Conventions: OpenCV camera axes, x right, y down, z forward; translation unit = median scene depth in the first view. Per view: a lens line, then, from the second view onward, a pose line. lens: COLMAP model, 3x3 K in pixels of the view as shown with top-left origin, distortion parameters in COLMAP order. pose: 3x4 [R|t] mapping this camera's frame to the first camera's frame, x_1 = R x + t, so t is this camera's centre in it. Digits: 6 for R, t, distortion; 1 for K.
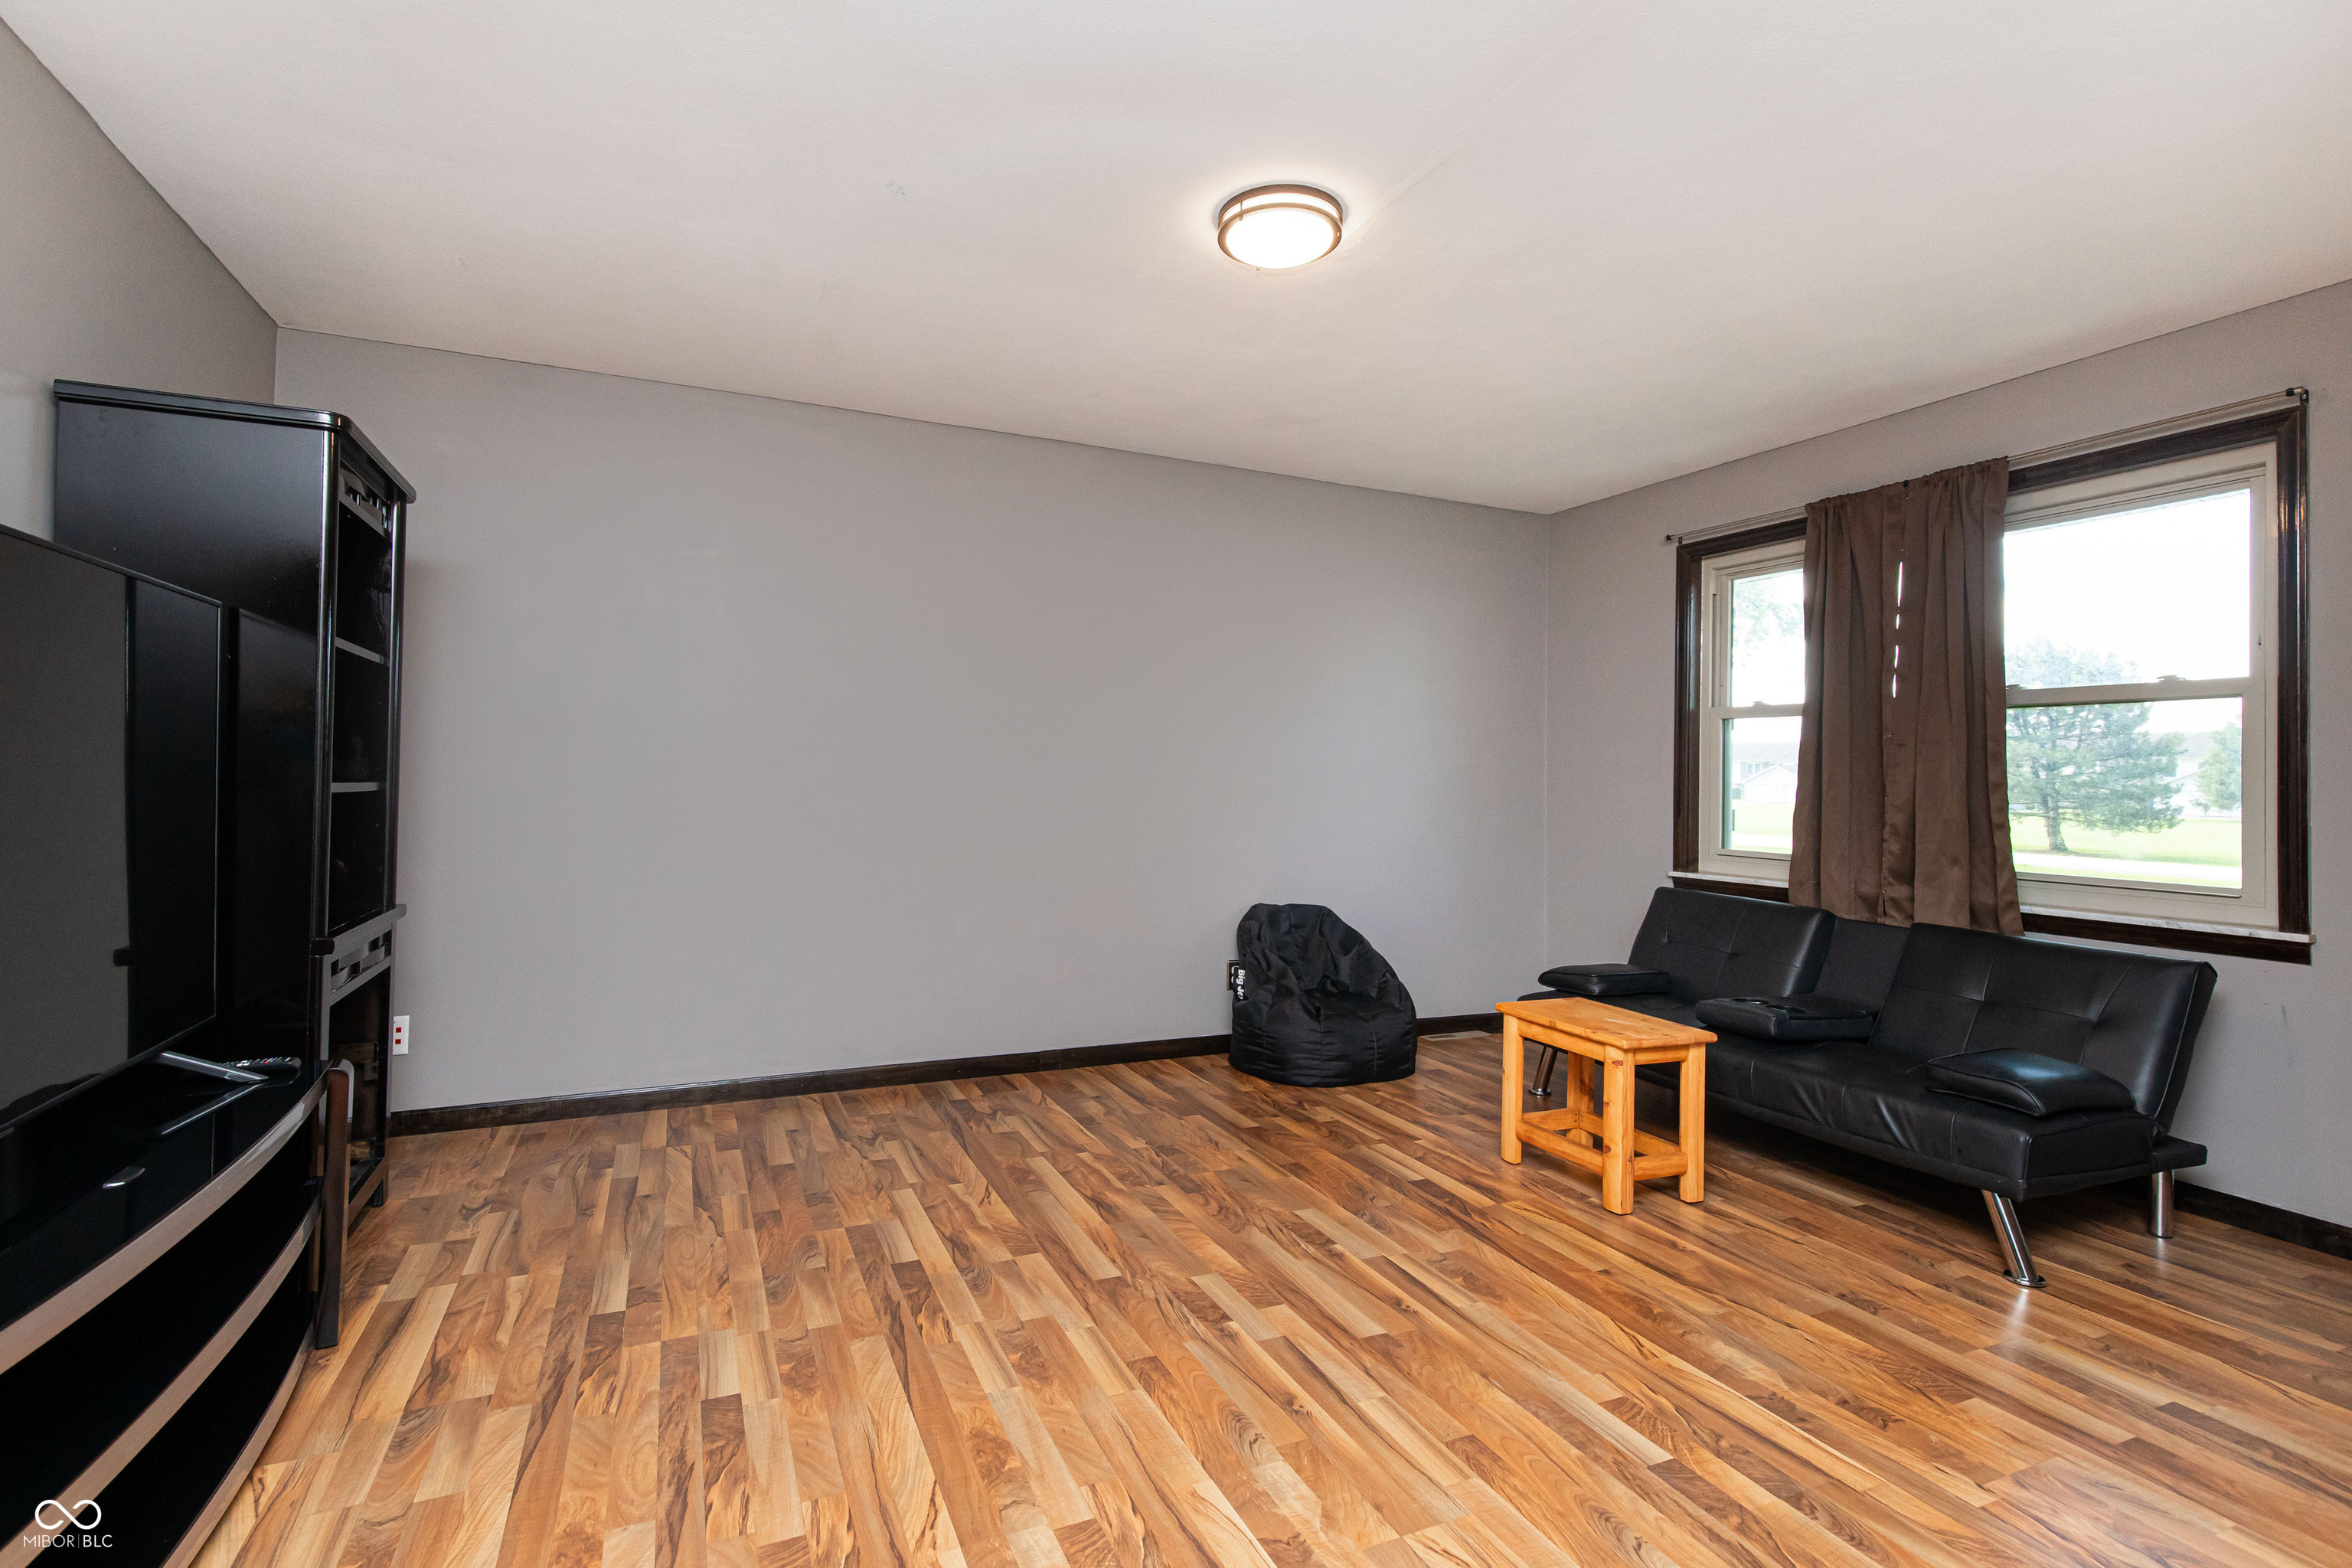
lens RADIAL K [[1128.7, 0, 1173.7], [0, 1128.7, 772.4], [0, 0, 1]] dist [0.012424, -0.004300]
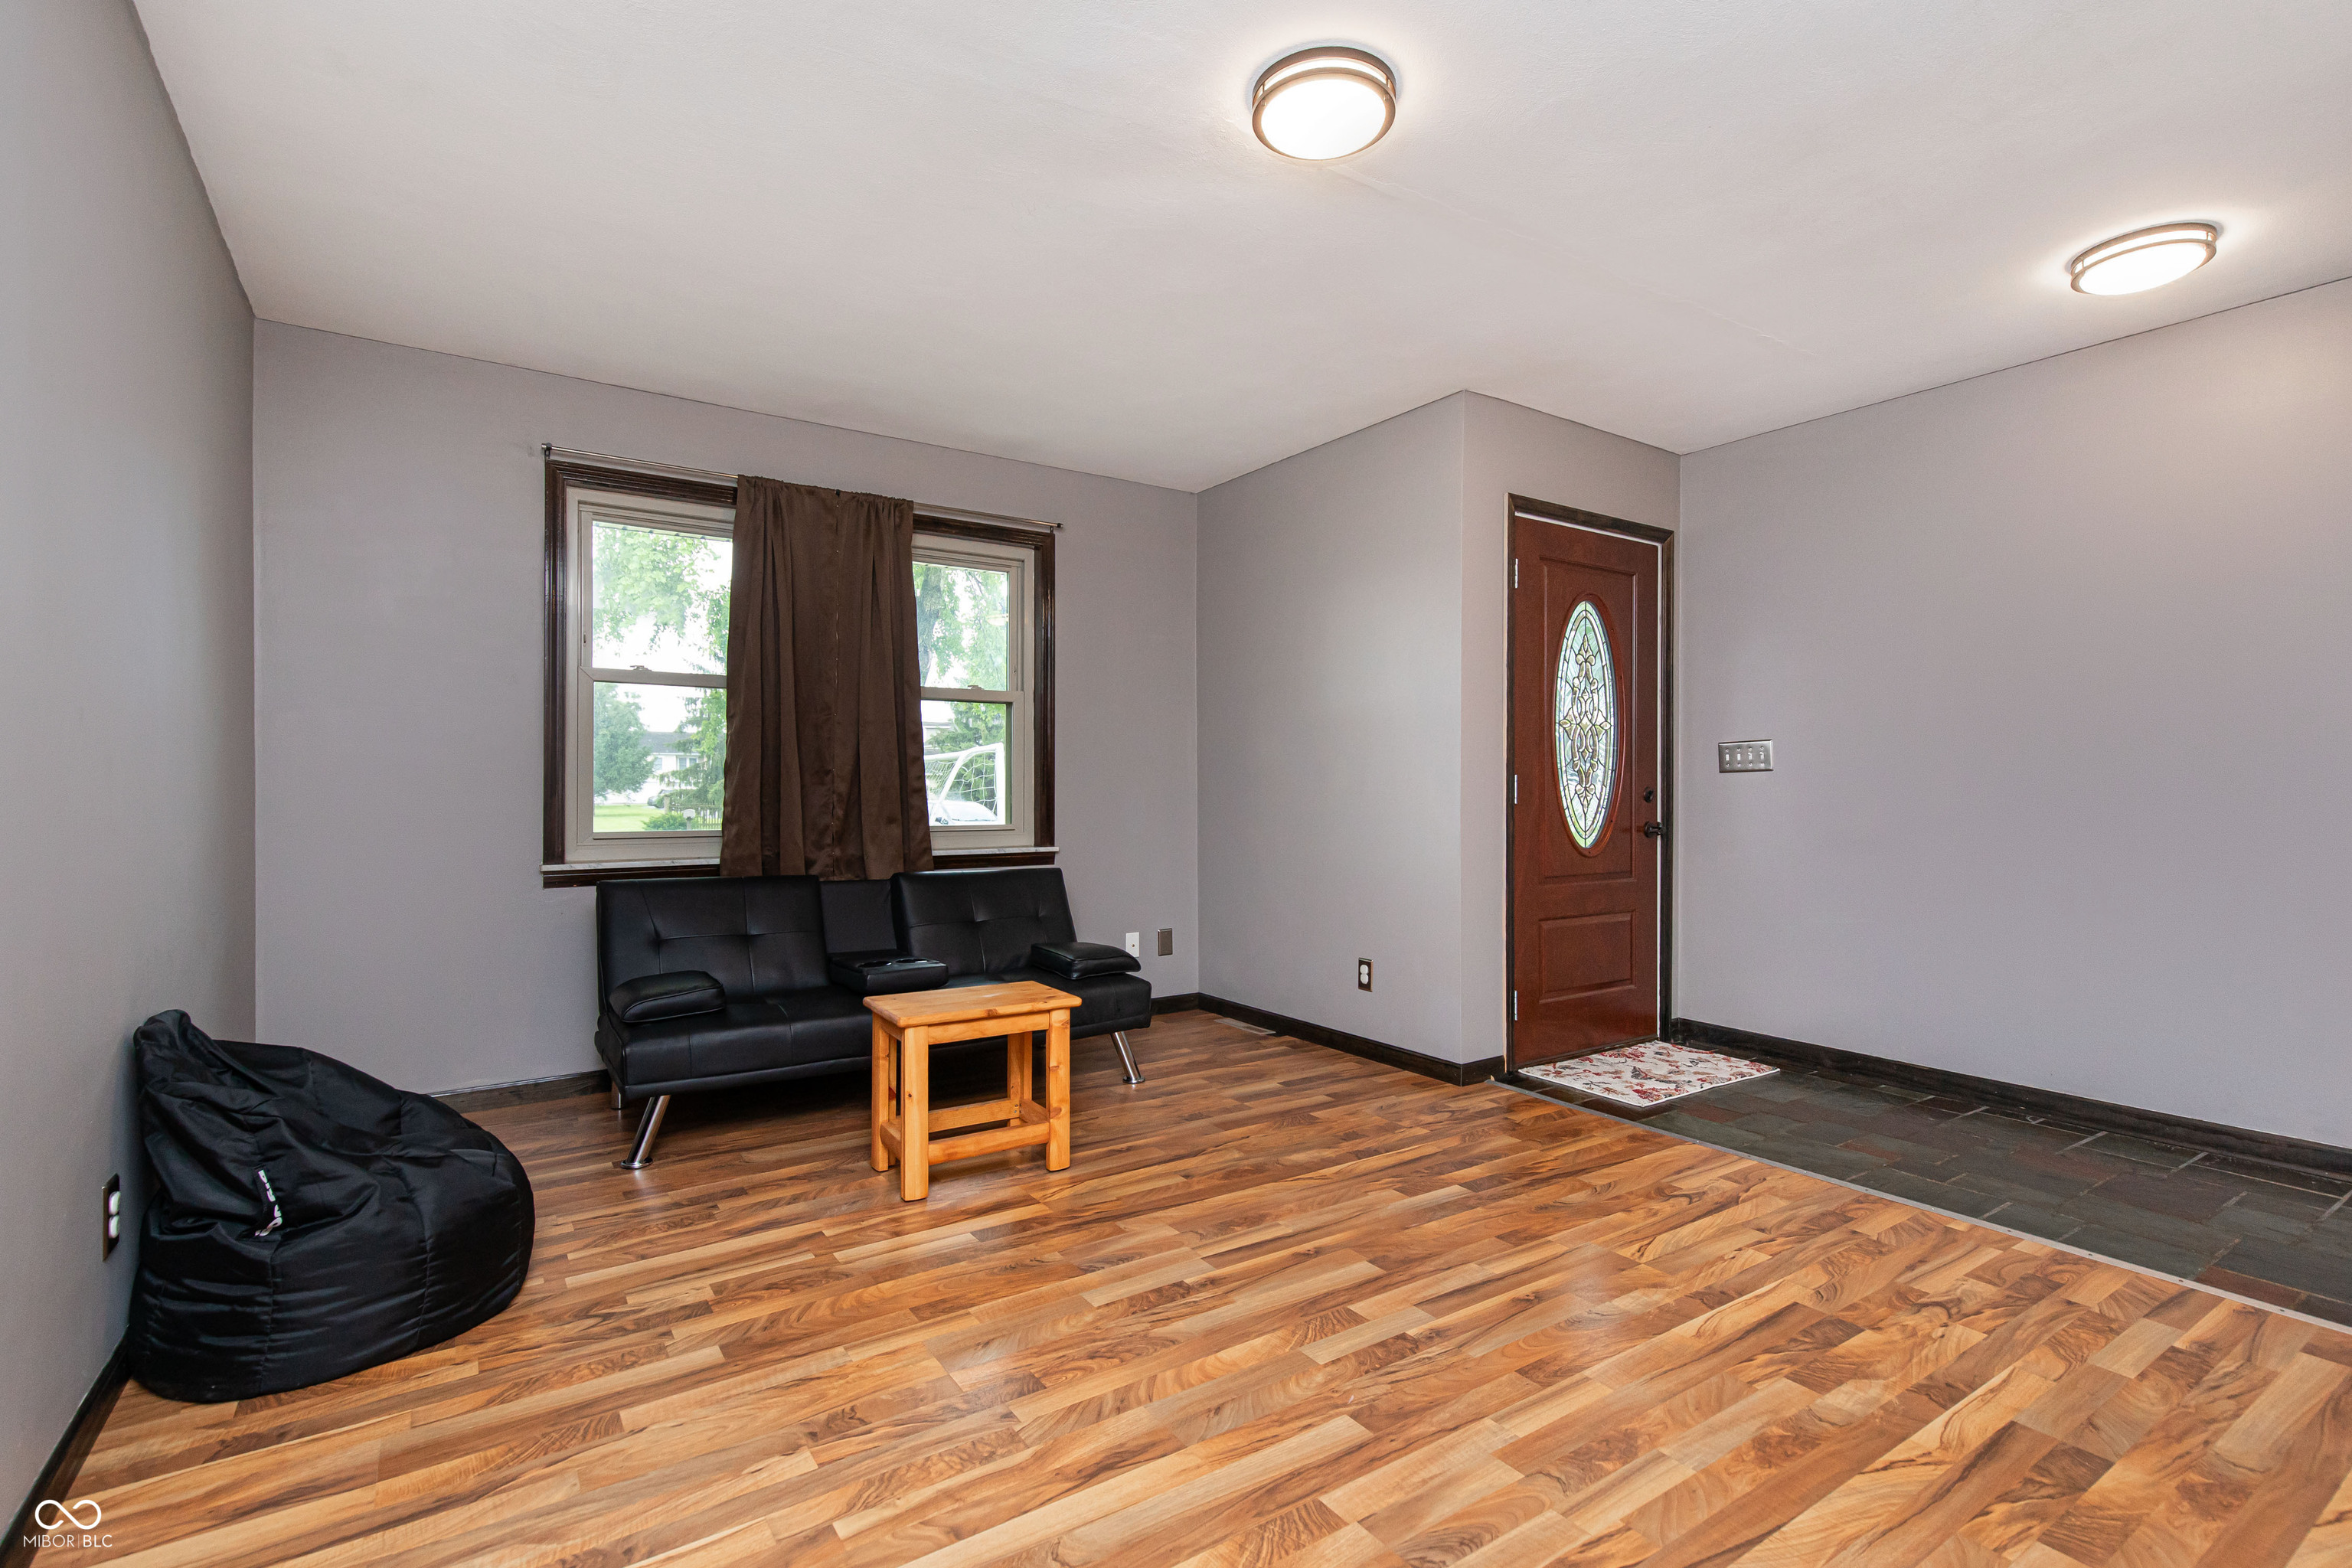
lens RADIAL K [[1128.7, 0, 1125.5], [0, 1128.7, 802.4], [0, 0, 1]] dist [0.012424, -0.004300]
pose [[-0.179047, -0.029547, 0.983397, -0.678698], [-0.008364, 0.999559, 0.028510, 0.026019], [-0.983805, -0.003120, -0.179215, 1.182768]]
